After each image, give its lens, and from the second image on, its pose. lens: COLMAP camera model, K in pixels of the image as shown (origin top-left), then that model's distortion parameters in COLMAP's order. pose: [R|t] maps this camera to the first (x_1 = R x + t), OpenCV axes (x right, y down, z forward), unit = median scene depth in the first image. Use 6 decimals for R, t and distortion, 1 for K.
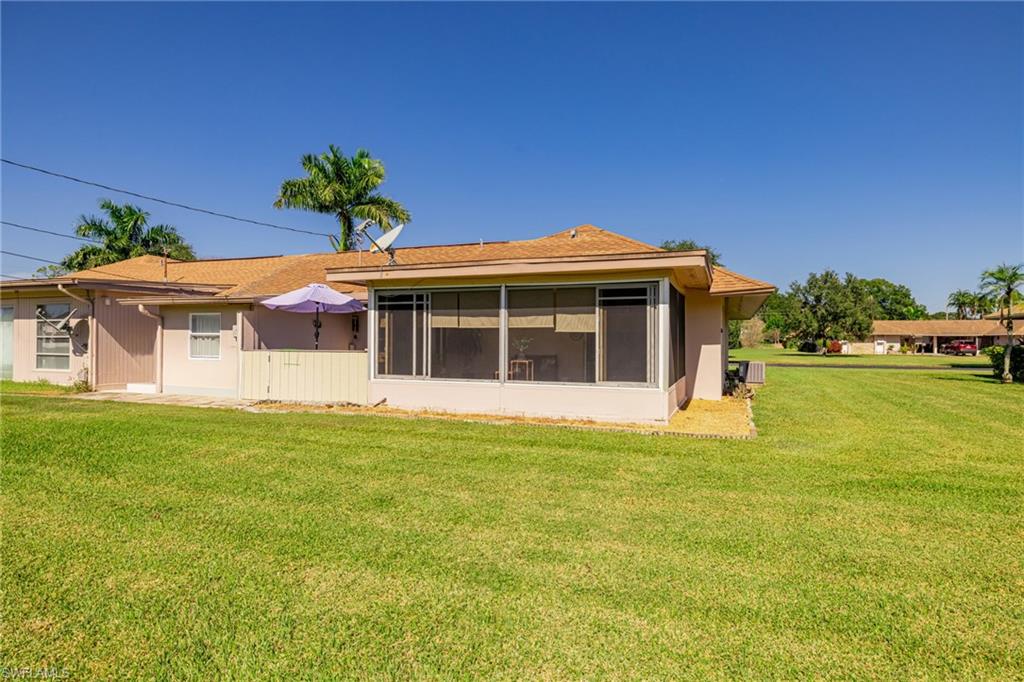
lens RADIAL K [[577.7, 0, 504.8], [0, 577.7, 339.3], [0, 0, 1]] dist [-0.003157, 0.003594]
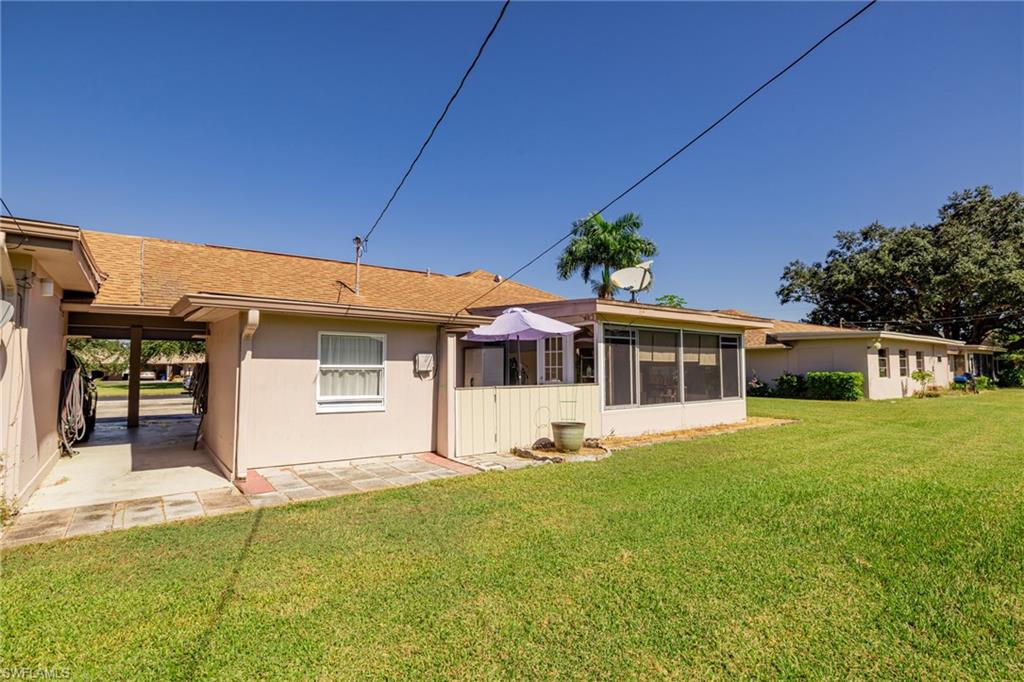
lens RADIAL K [[508.2, 0, 515.6], [0, 508.2, 340.9], [0, 0, 1]] dist [-0.001568, -0.000236]
pose [[0.501315, 0.042072, 0.864241, -1.091535], [0.007146, 0.998582, -0.052757, -0.008304], [-0.865235, 0.032624, 0.500303, 0.693377]]
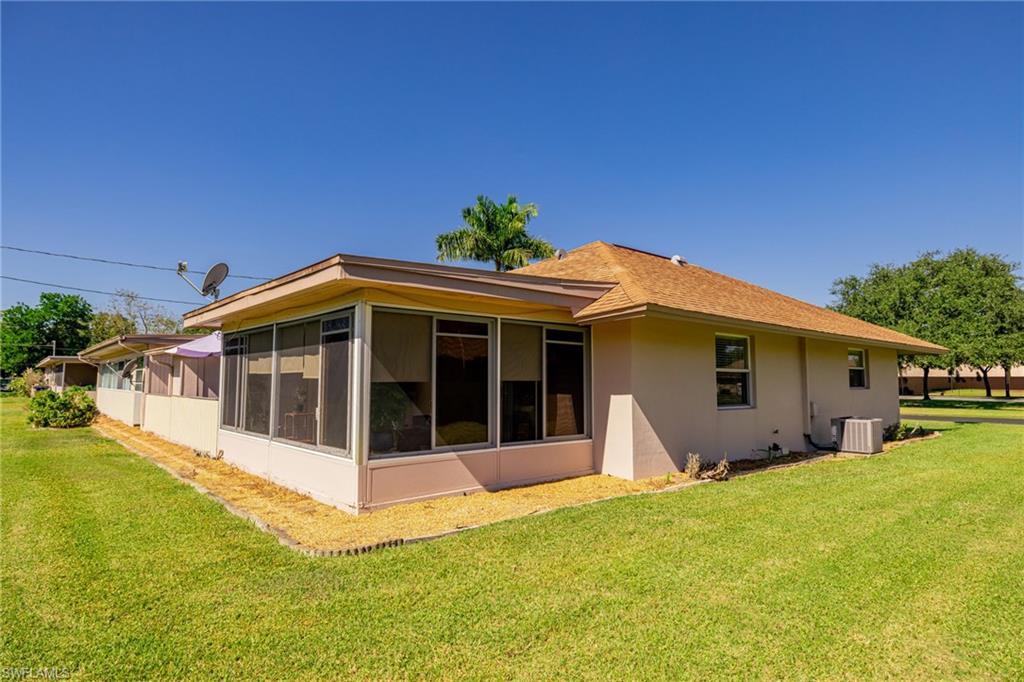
lens RADIAL K [[577.7, 0, 516.5], [0, 577.7, 335.1], [0, 0, 1]] dist [-0.003157, 0.003594]
pose [[0.888891, -0.040425, -0.456331, 0.636311], [0.002269, 0.996475, -0.083856, -0.004449], [0.458113, 0.073503, 0.885850, 0.389583]]
